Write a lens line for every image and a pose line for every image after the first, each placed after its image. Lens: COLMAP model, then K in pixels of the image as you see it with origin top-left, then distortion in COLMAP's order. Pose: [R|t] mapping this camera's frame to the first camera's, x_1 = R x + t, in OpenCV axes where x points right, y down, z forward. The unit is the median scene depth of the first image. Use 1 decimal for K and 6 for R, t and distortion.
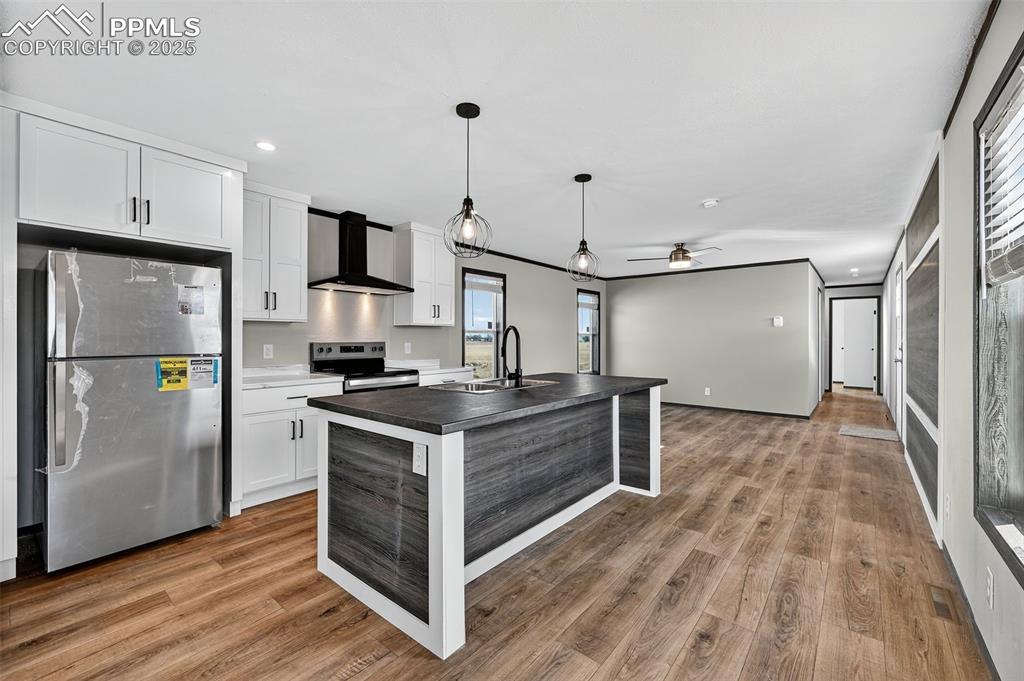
lens RADIAL K [[423.5, 0, 506.0], [0, 423.5, 341.1], [0, 0, 1]] dist [0.003237, 0.000019]
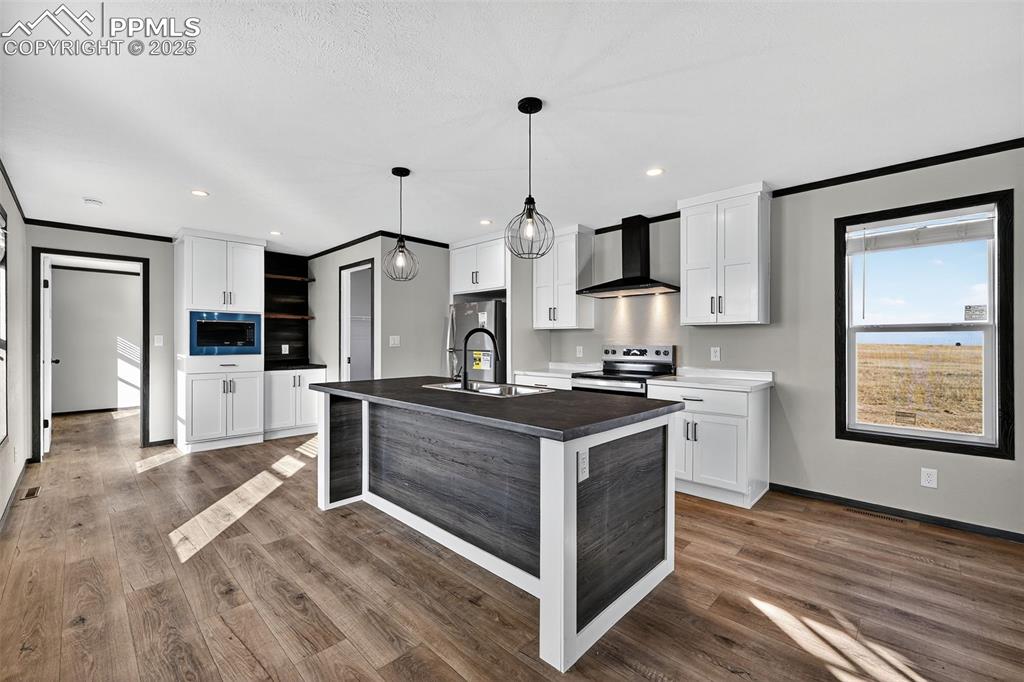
lens RADIAL K [[423.5, 0, 515.7], [0, 423.5, 352.3], [0, 0, 1]] dist [0.003237, 0.000019]
pose [[-0.071596, 0.024938, -0.997122, 1.097968], [-0.007074, 0.999650, 0.025510, -0.007398], [0.997409, 0.008880, -0.071394, 1.305229]]
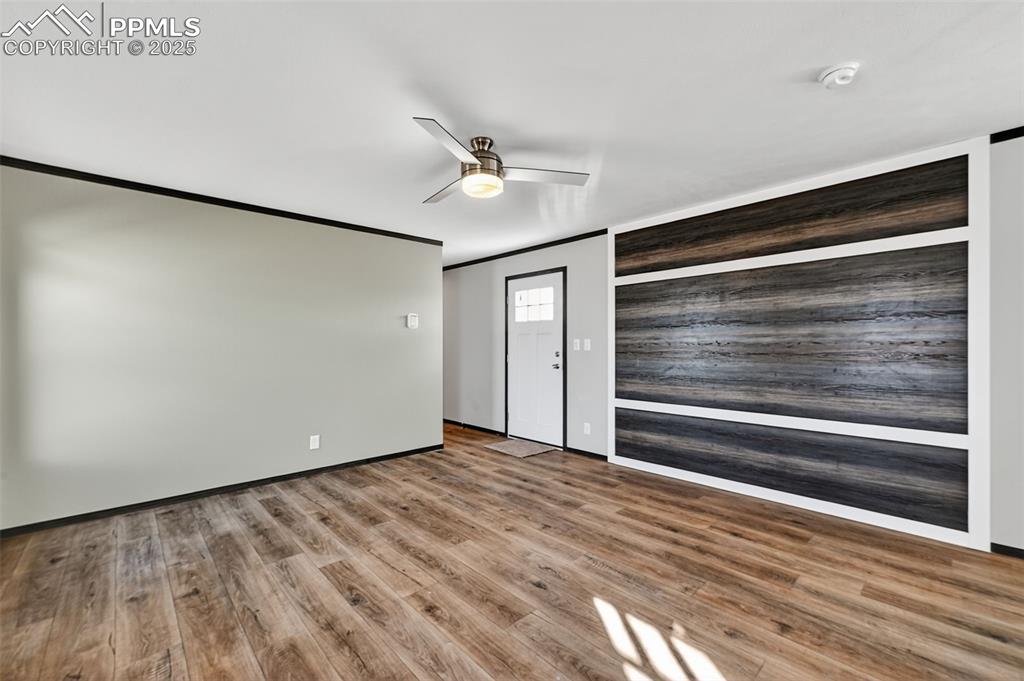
lens RADIAL K [[423.5, 0, 513.1], [0, 423.5, 343.1], [0, 0, 1]] dist [0.003237, 0.000019]
pose [[0.124019, 0.000409, 0.992280, -0.817308], [0.010832, 0.999940, -0.001766, -0.010619], [-0.992221, 0.010967, 0.124007, 1.117991]]
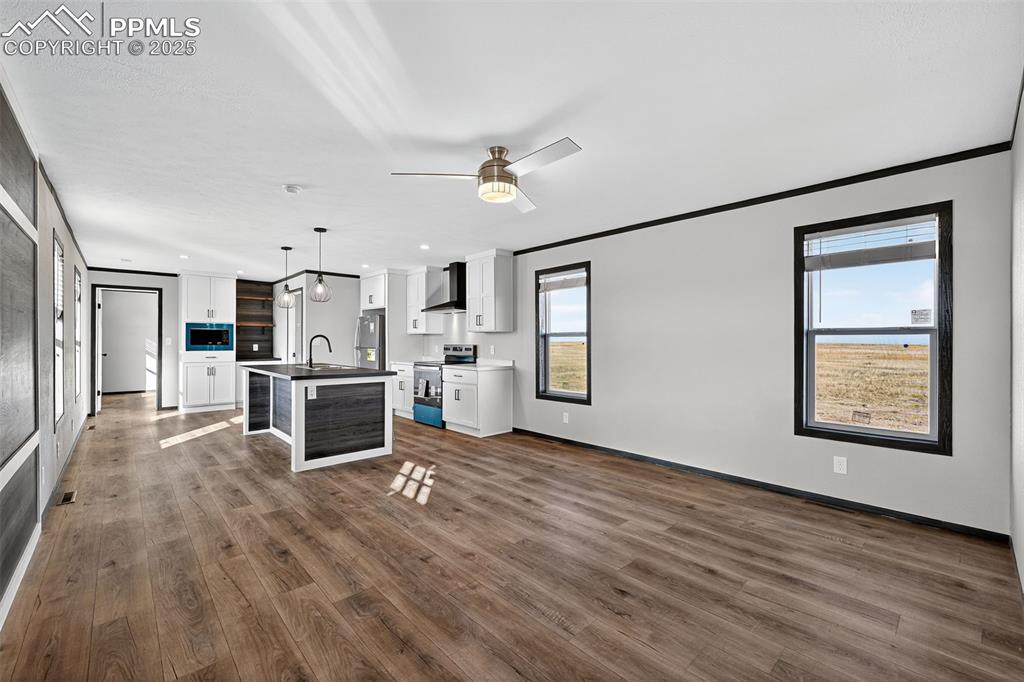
lens RADIAL K [[423.5, 0, 513.8], [0, 423.5, 336.6], [0, 0, 1]] dist [0.003237, 0.000019]
pose [[-0.125587, -0.014708, -0.991974, 1.248503], [-0.007610, 0.999875, -0.013861, -0.007812], [0.992053, 0.005808, -0.125684, 1.490856]]
